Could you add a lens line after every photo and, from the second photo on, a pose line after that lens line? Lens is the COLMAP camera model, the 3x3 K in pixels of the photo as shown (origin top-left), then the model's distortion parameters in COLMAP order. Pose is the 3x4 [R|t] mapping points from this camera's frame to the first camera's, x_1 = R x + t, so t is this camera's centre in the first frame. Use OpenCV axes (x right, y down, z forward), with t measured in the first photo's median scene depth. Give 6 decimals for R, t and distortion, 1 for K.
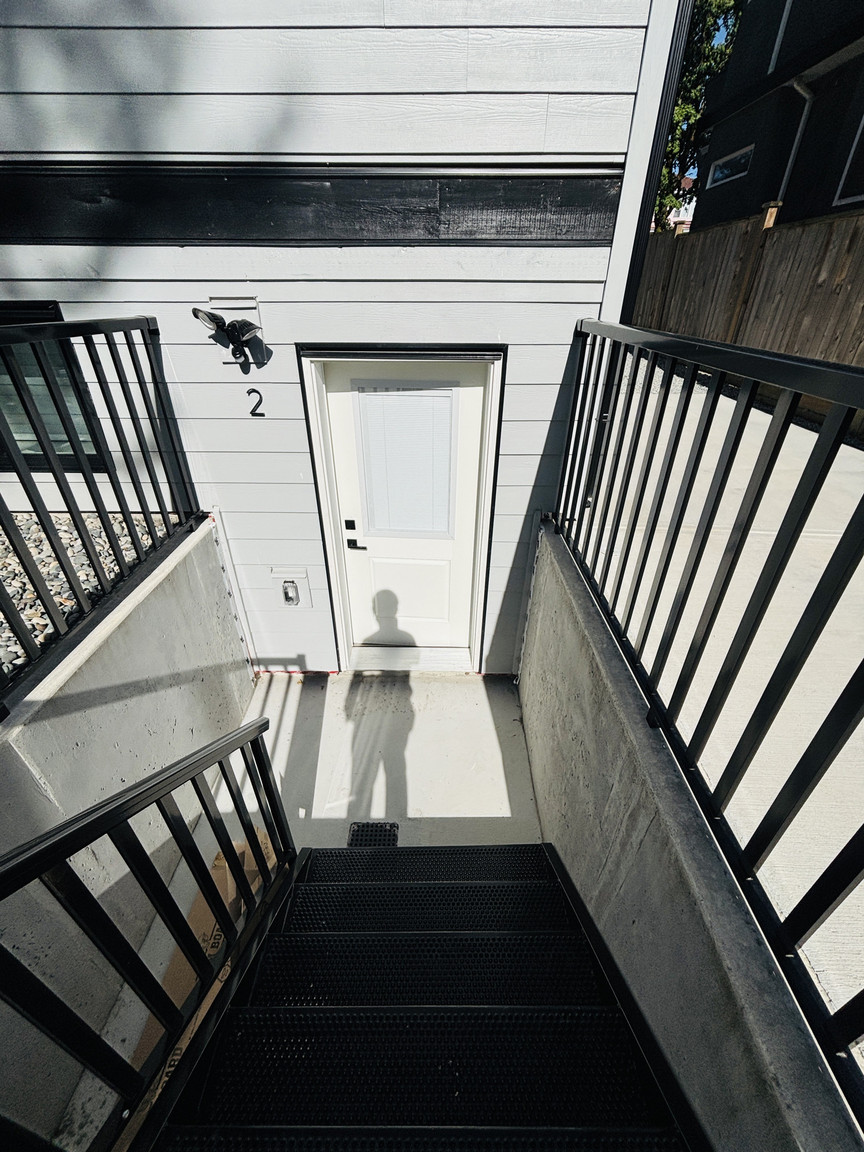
lens RADIAL K [[469.0, 0, 438.7], [0, 469.0, 570.2], [0, 0, 1]] dist [0.003005, -0.000705]
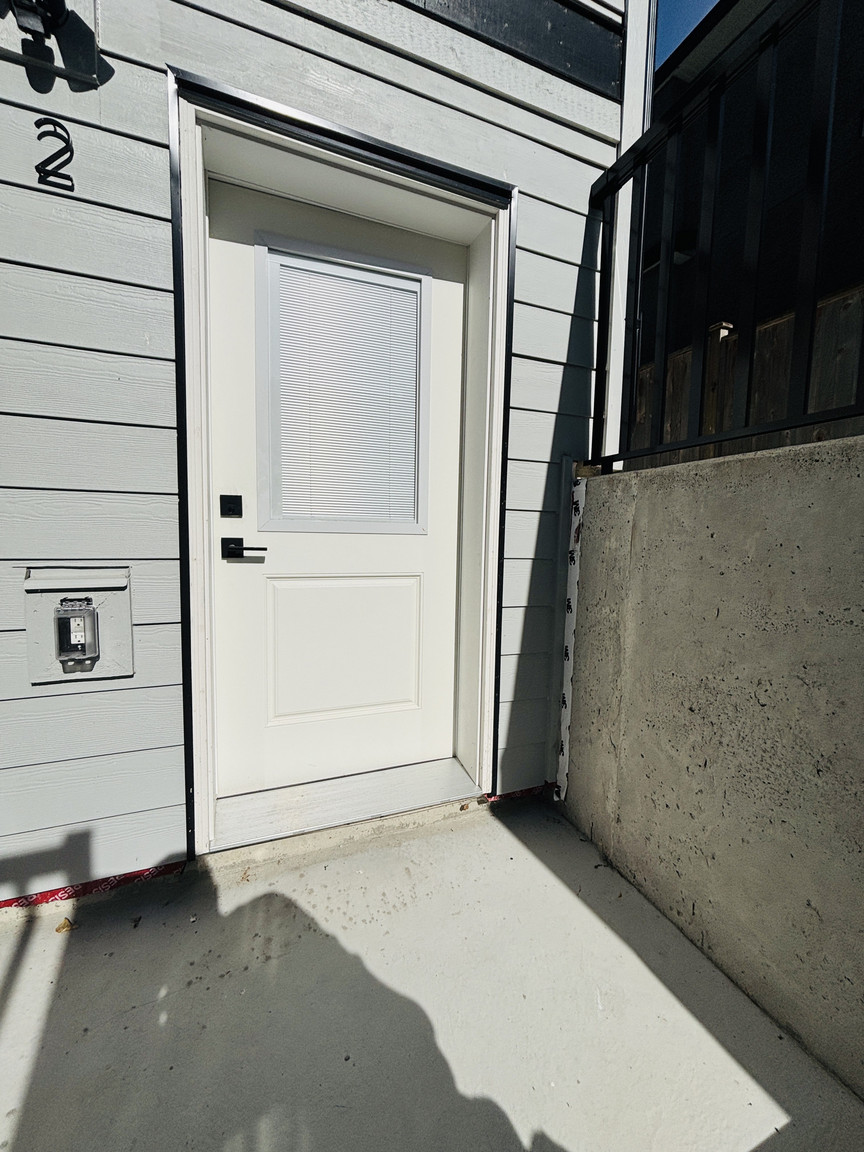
lens RADIAL K [[469.0, 0, 430.4], [0, 469.0, 578.5], [0, 0, 1]] dist [0.003005, -0.000705]
pose [[0.923289, -0.020222, 0.383573, -0.187769], [0.184729, 0.898919, -0.397266, 0.219269], [-0.336768, 0.437649, 0.833697, 0.539196]]
